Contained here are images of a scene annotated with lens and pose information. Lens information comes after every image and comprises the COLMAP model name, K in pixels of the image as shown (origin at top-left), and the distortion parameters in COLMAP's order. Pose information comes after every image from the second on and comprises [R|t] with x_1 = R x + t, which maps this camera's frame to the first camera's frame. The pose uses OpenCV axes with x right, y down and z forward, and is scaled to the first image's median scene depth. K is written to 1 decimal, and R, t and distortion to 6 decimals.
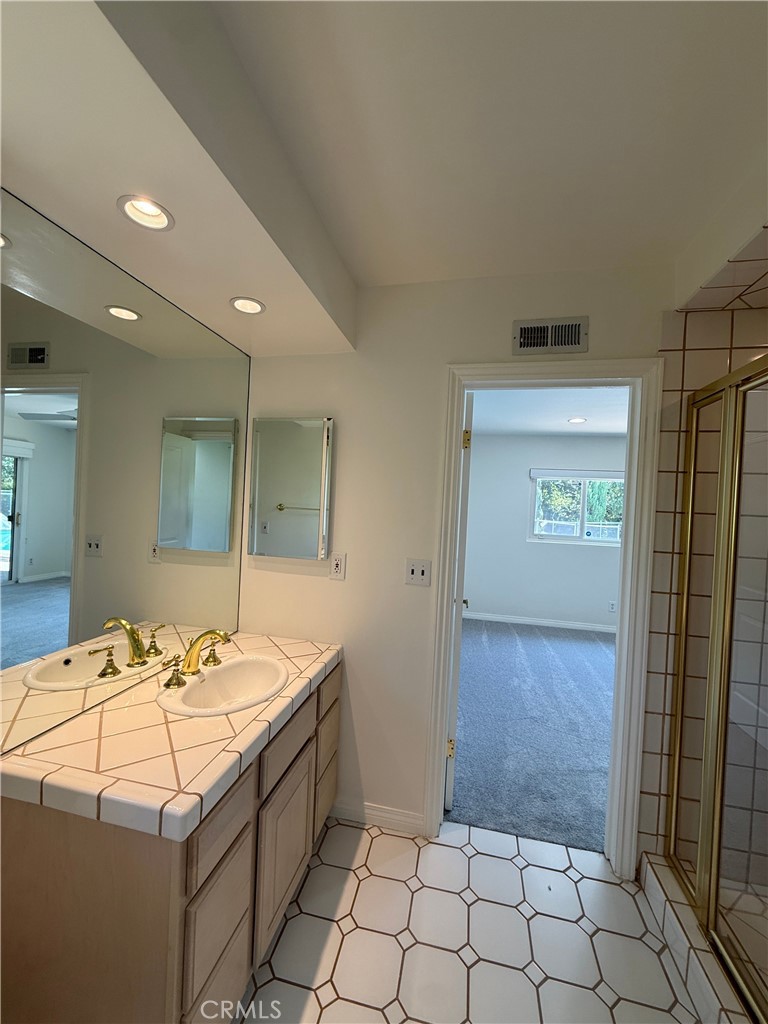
lens RADIAL K [[407.1, 0, 385.0], [0, 407.1, 508.5], [0, 0, 1]] dist [-0.000880, 0.000560]
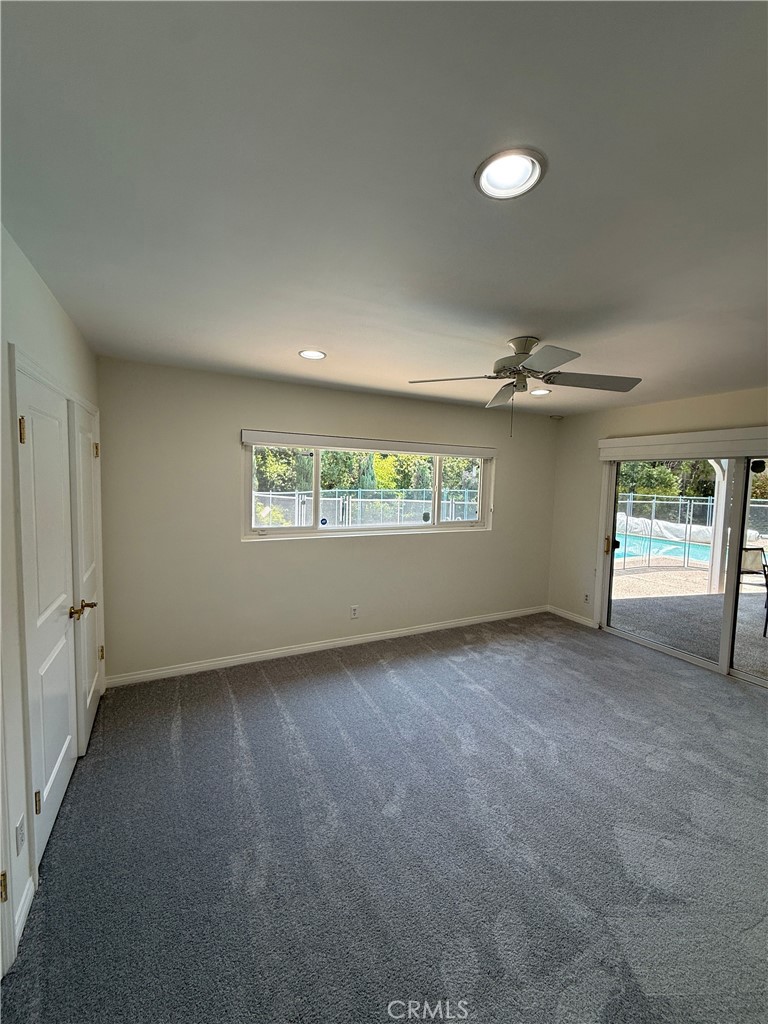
lens RADIAL K [[407.1, 0, 385.0], [0, 407.1, 508.5], [0, 0, 1]] dist [-0.000880, 0.000560]
pose [[0.778987, -0.074907, 0.622550, 0.123638], [0.017609, 0.995061, 0.097693, -0.032620], [-0.626793, -0.065139, 0.776459, 0.348581]]
